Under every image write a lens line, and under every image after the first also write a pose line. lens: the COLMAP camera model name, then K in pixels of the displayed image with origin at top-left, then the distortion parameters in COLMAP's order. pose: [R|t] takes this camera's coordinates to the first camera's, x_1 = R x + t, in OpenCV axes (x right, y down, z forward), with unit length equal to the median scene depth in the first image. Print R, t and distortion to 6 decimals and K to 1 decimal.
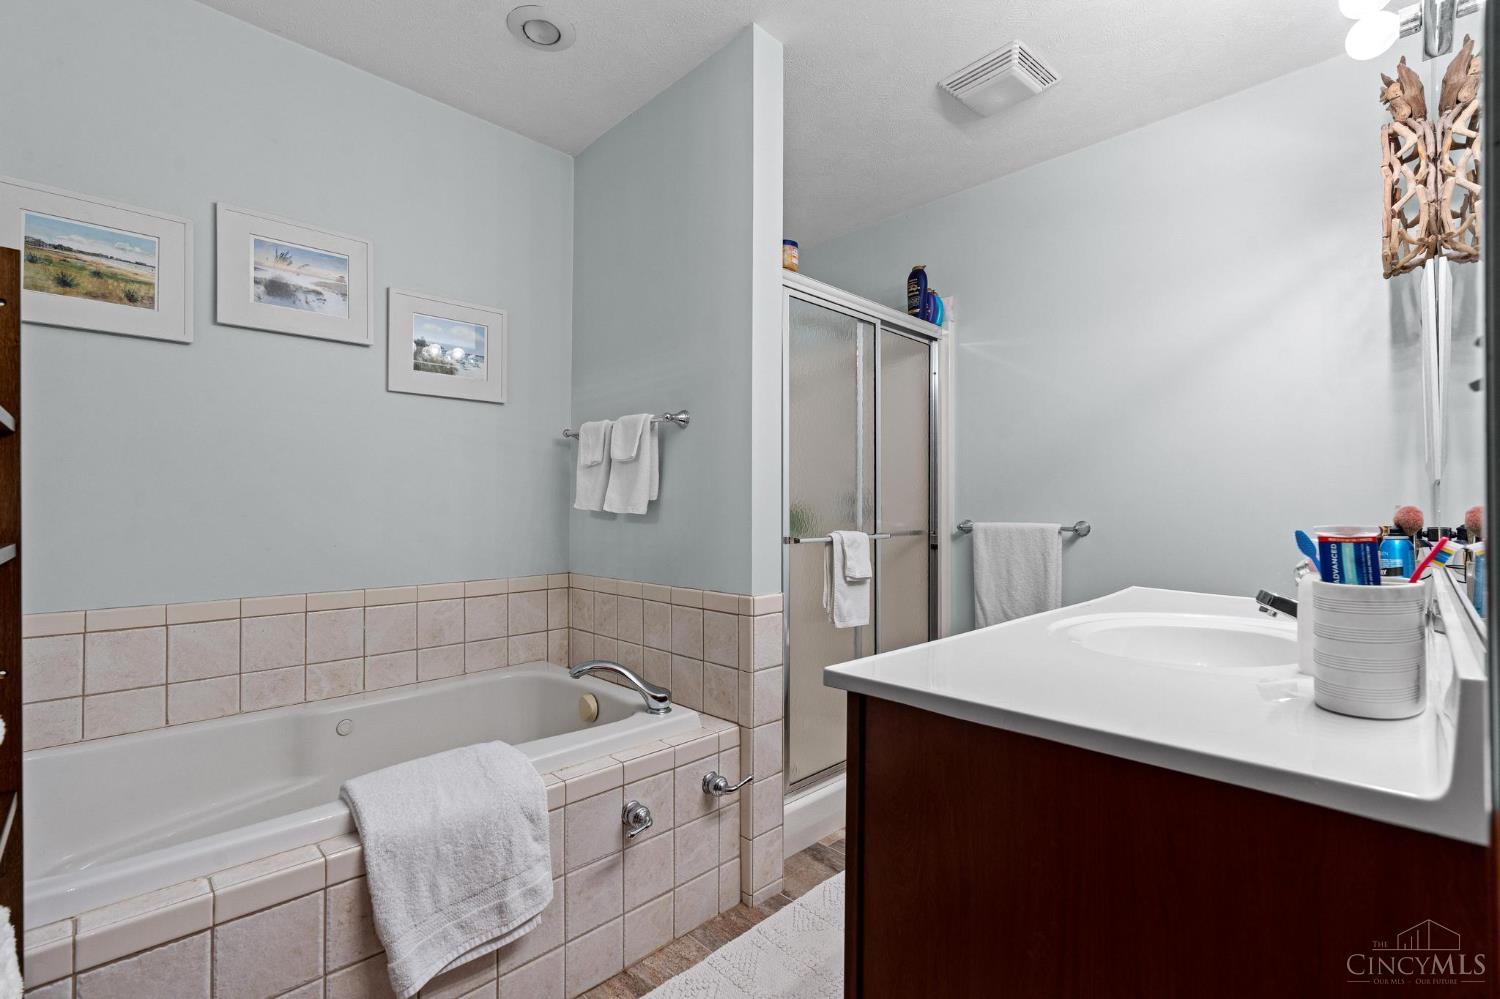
lens RADIAL K [[674.6, 0, 761.2], [0, 674.6, 502.8], [0, 0, 1]] dist [-0.011083, 0.004065]
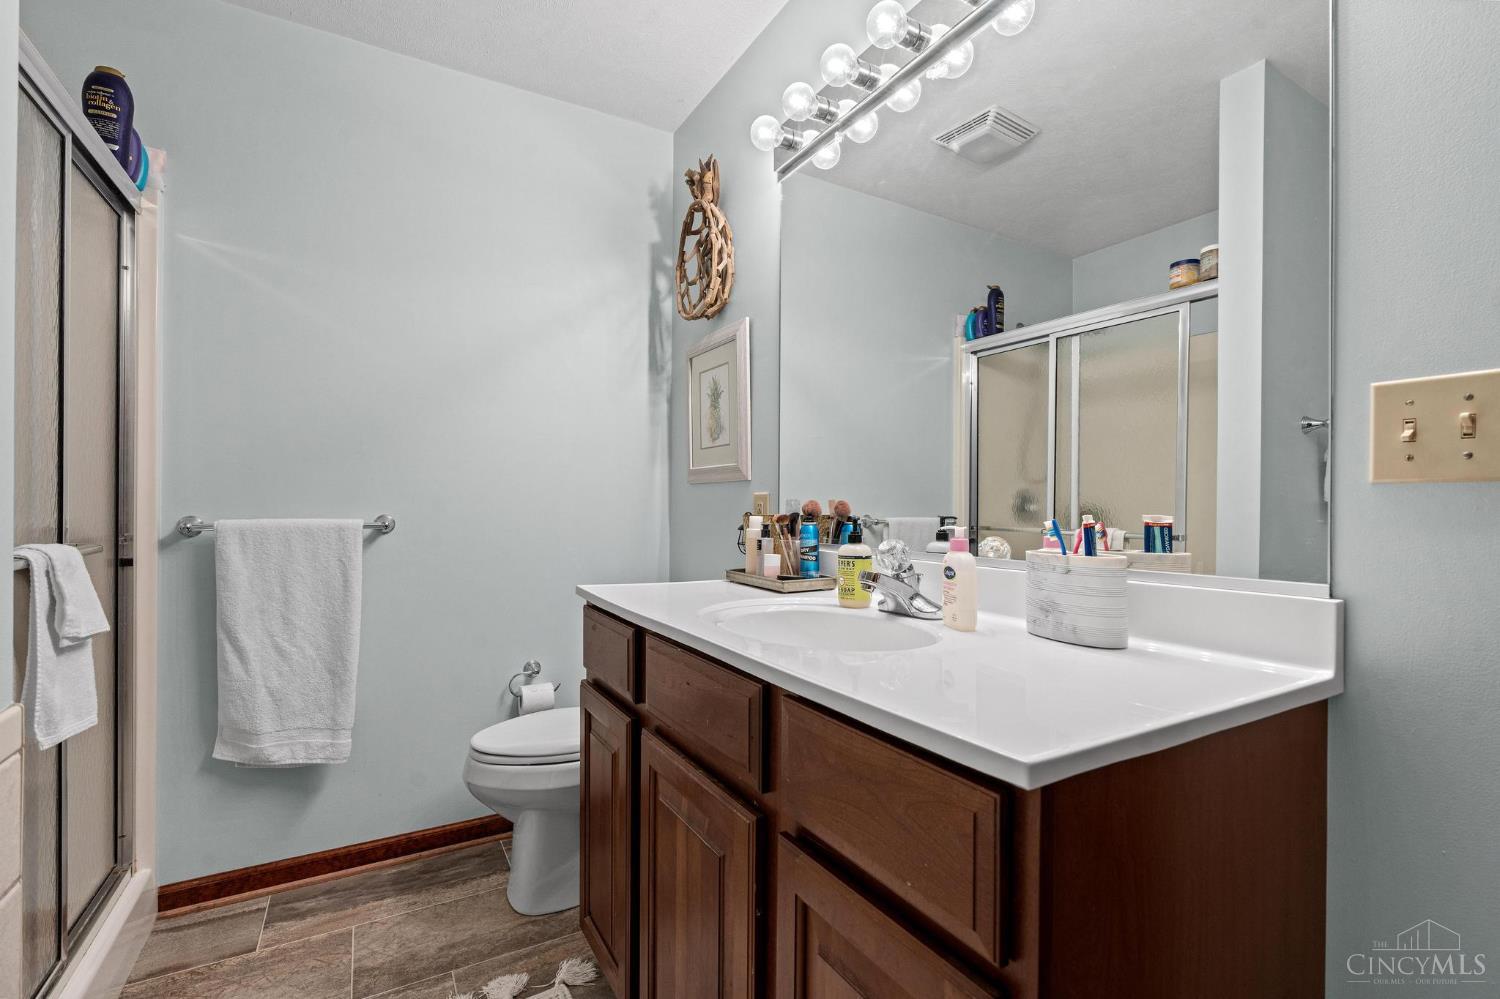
lens RADIAL K [[674.6, 0, 753.8], [0, 674.6, 501.1], [0, 0, 1]] dist [-0.011083, 0.004065]
pose [[0.263040, 0.001770, 0.964783, -0.184073], [-0.012361, 0.999922, 0.001536, 0.004000], [-0.964706, -0.012330, 0.263042, 0.360835]]
